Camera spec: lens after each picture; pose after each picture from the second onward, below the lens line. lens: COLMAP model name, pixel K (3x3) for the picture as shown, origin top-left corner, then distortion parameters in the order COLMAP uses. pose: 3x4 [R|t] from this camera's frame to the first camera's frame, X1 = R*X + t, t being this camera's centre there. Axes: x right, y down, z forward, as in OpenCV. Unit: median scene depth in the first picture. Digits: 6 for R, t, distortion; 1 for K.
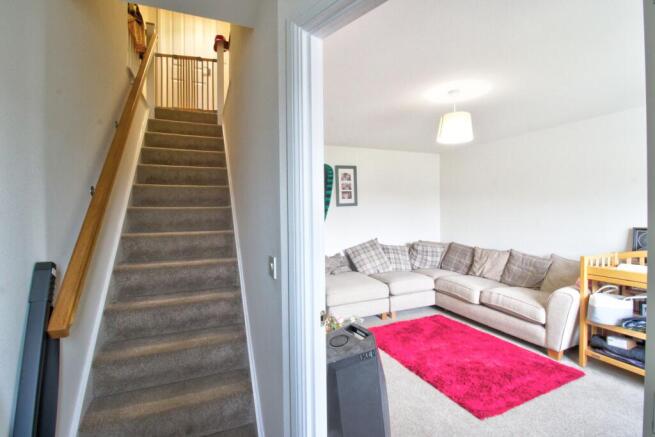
lens RADIAL K [[302.9, 0, 328.6], [0, 302.9, 213.5], [0, 0, 1]] dist [0.002797, -0.015813]
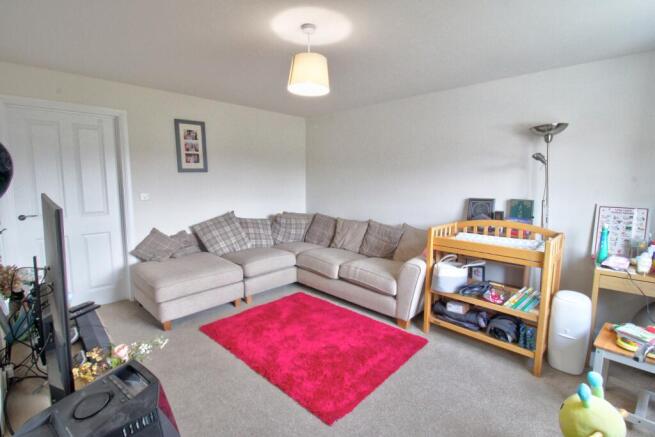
lens RADIAL K [[302.9, 0, 328.6], [0, 302.9, 213.5], [0, 0, 1]] dist [0.002797, -0.015813]
pose [[0.922840, -0.025814, 0.384316, 0.122641], [-0.013562, 0.994955, 0.099397, -0.000193], [-0.384944, -0.096940, 0.917835, 0.175914]]
